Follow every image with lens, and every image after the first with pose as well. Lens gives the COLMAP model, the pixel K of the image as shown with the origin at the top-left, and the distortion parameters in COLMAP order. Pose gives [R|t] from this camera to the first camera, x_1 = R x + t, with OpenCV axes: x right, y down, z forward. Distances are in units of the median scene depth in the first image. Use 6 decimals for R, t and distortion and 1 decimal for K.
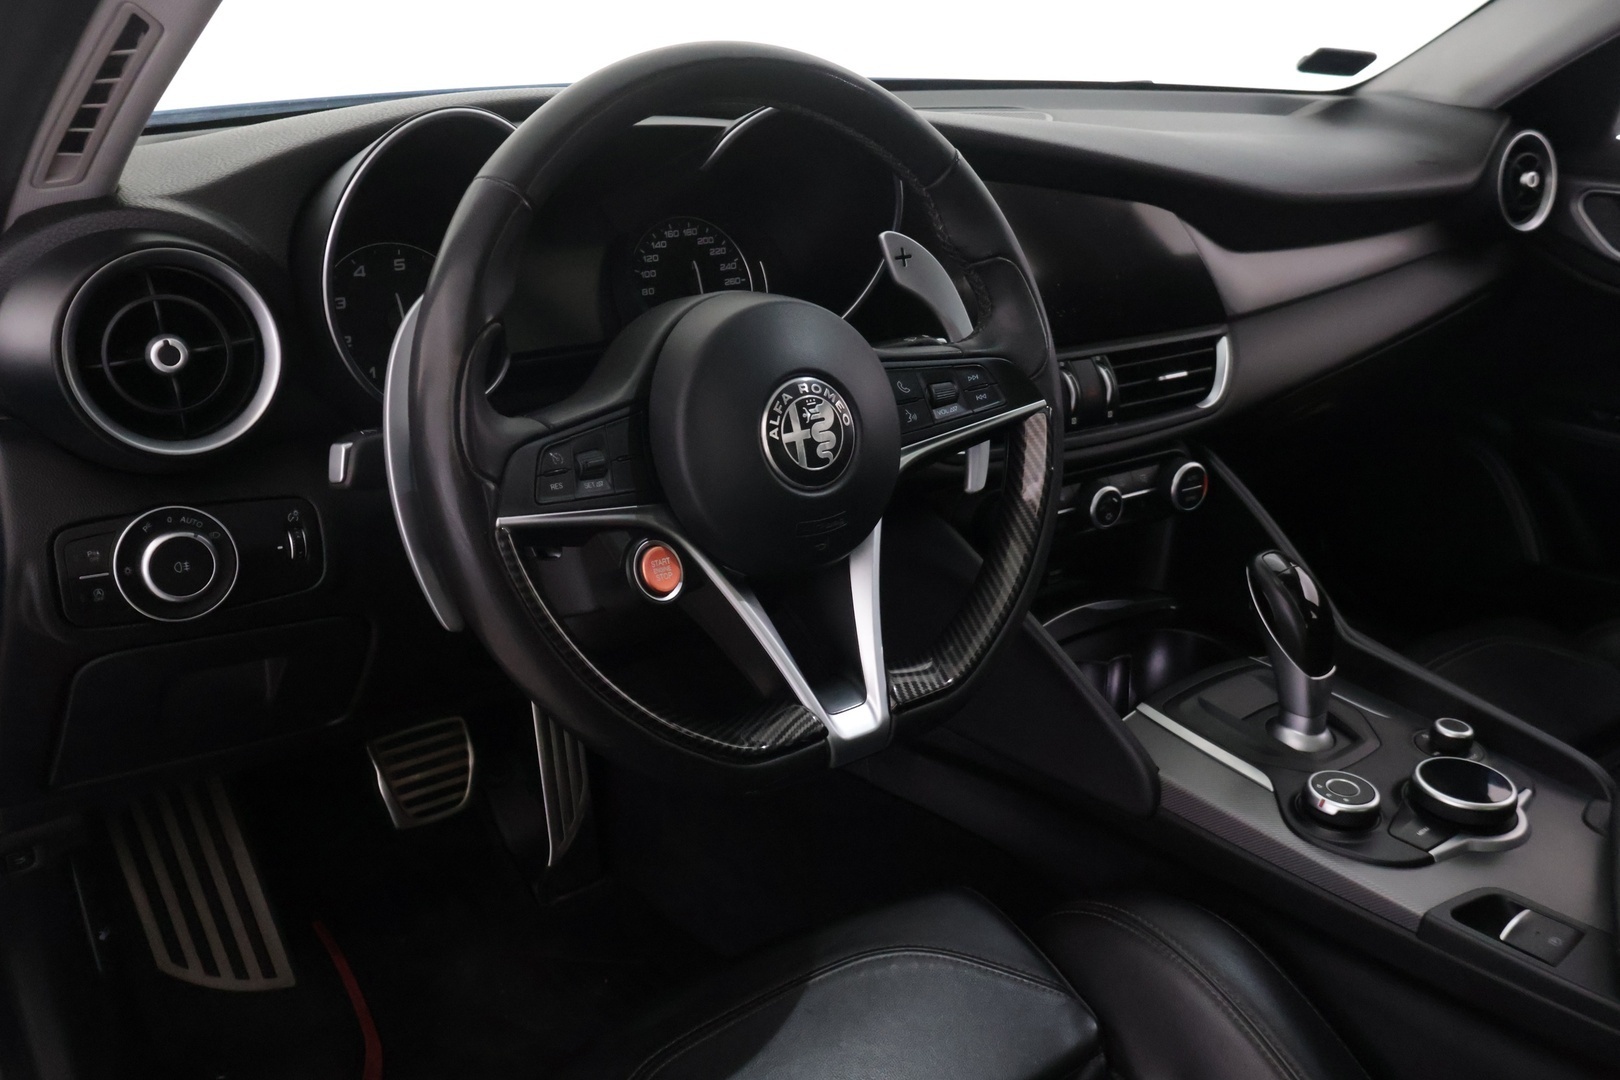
lens RADIAL K [[1334.1, 0, 810.0], [0, 1334.1, 540.0], [0, 0, 1]] dist [-0.000942, 0.001492]
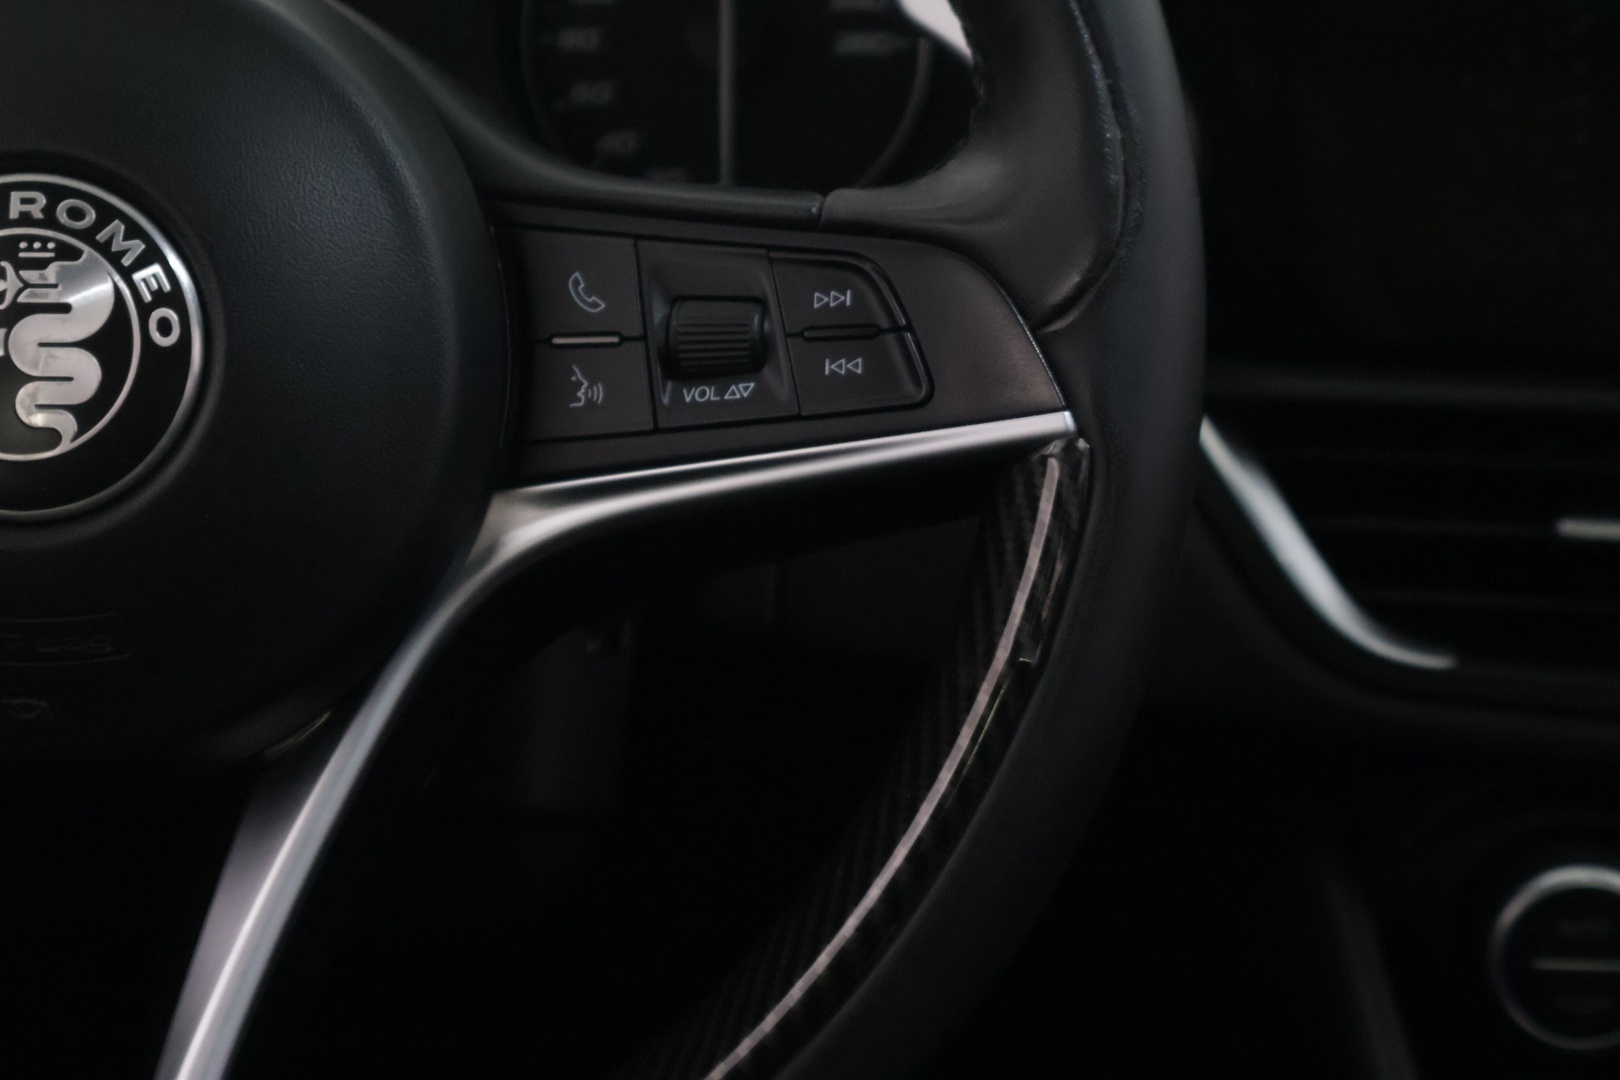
lens RADIAL K [[3240.1, 0, 810.0], [0, 3240.1, 540.0], [0, 0, 1]] dist [0.046058, -0.167287]
pose [[0.803311, 0.155018, -0.575032, 0.546172], [-0.220725, 0.974265, -0.045705, -0.036691], [0.553148, 0.163640, 0.816853, 0.428615]]
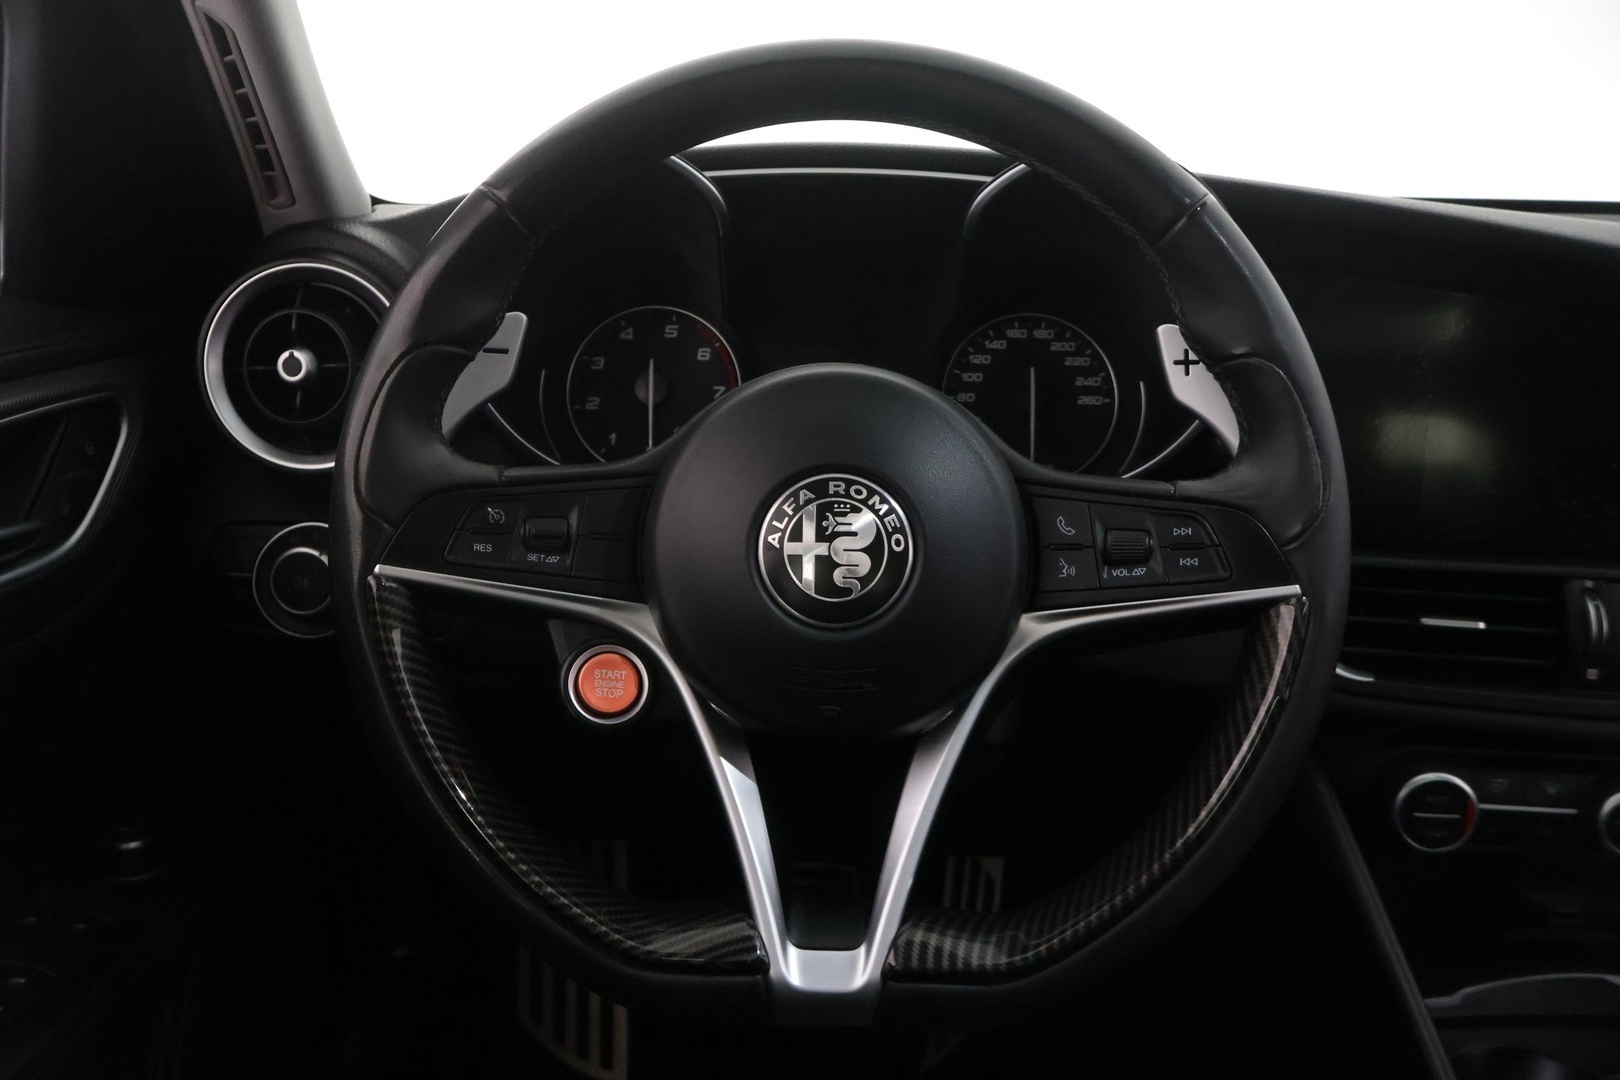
lens RADIAL K [[1351.3, 0, 810.0], [0, 1351.3, 540.0], [0, 0, 1]] dist [-0.004841, 0.001051]
pose [[0.787029, 0.151462, -0.598034, 0.384212], [-0.234360, 0.970124, -0.062725, -0.032705], [0.570667, 0.189522, 0.799012, 0.365836]]
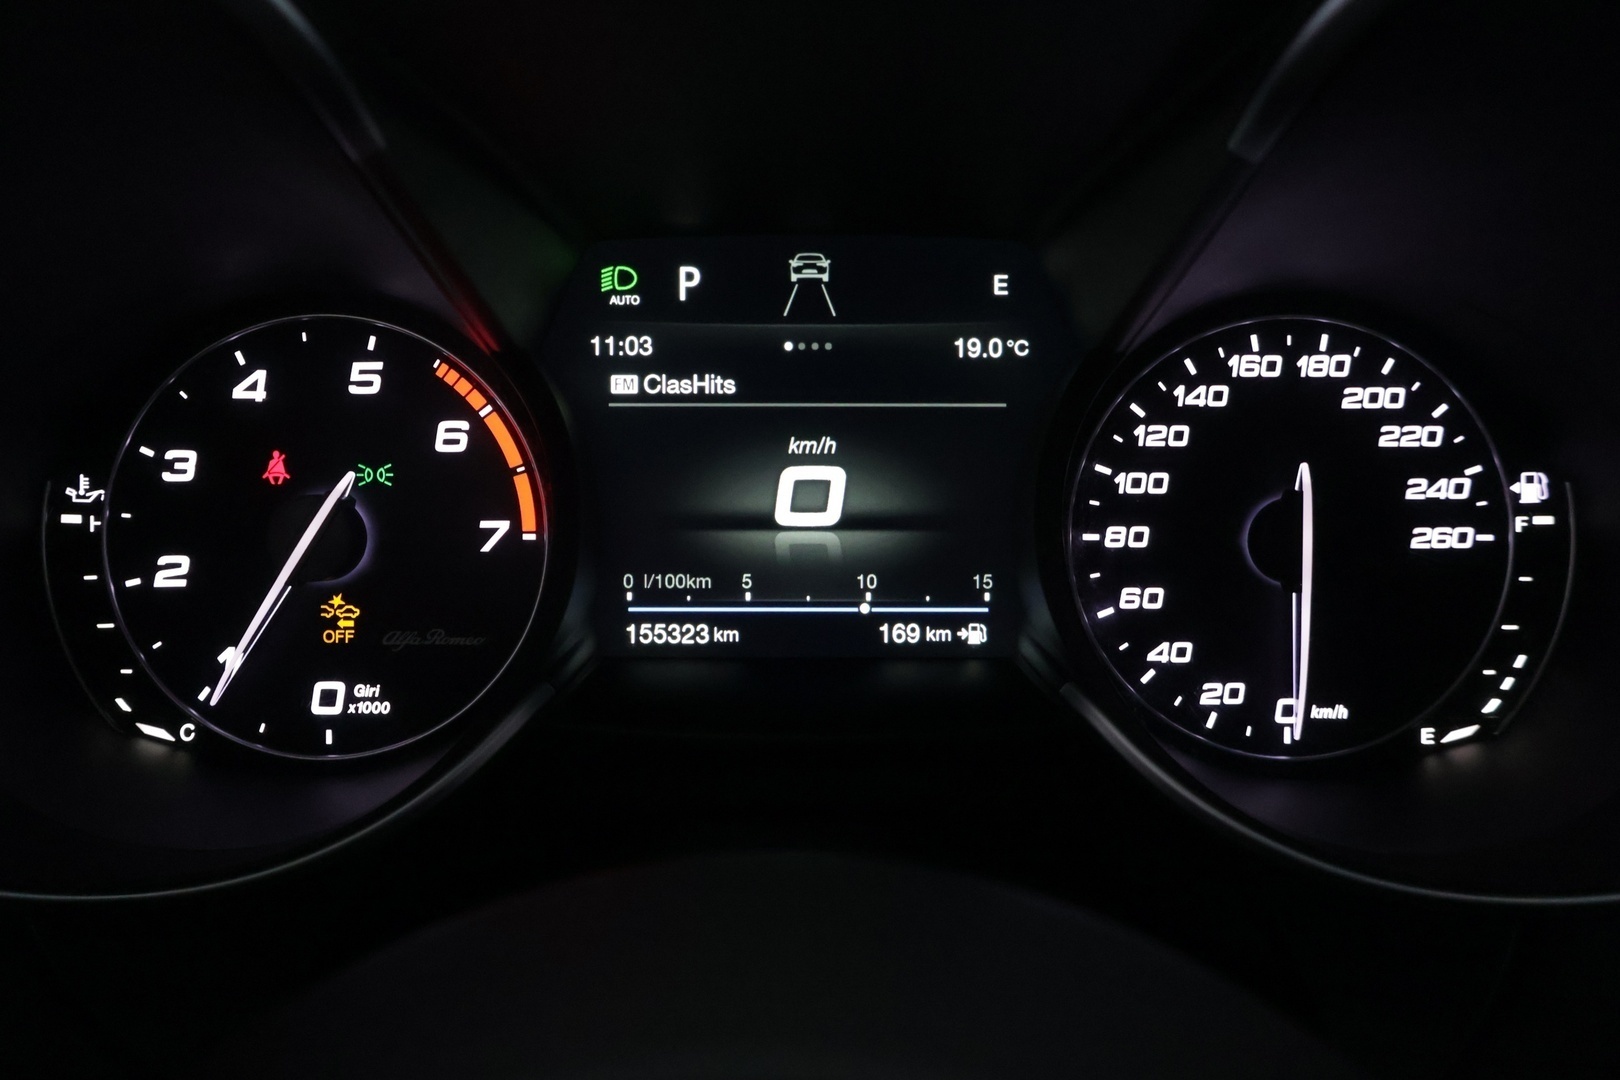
lens RADIAL K [[1334.1, 0, 810.0], [0, 1334.1, 540.0], [0, 0, 1]] dist [-0.000942, 0.001492]
pose [[0.799367, 0.212508, -0.562007, -0.001981], [-0.212320, 0.974925, 0.066649, -0.233892], [0.562078, 0.066048, 0.824443, 0.849638]]
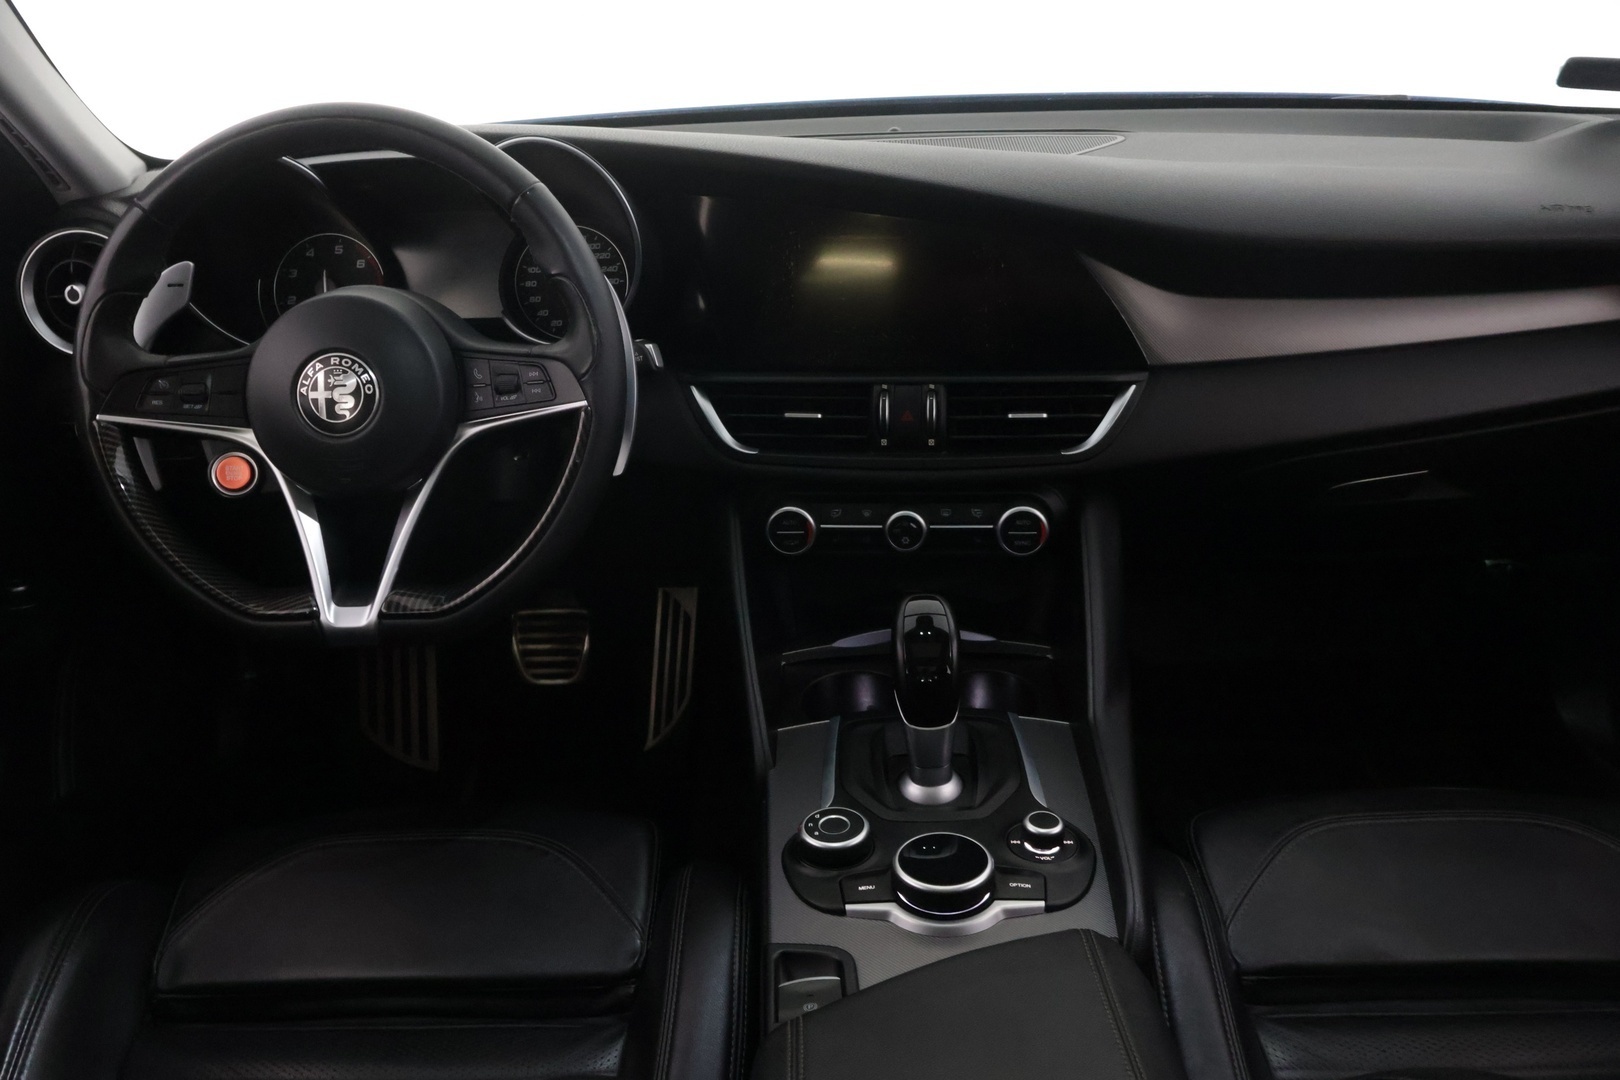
lens RADIAL K [[1334.1, 0, 810.0], [0, 1334.1, 540.0], [0, 0, 1]] dist [-0.000942, 0.001492]
pose [[0.784166, 0.193436, -0.589633, 1.075027], [-0.185376, 0.979809, 0.074901, -0.113127], [0.592216, 0.050569, 0.804191, 0.188801]]
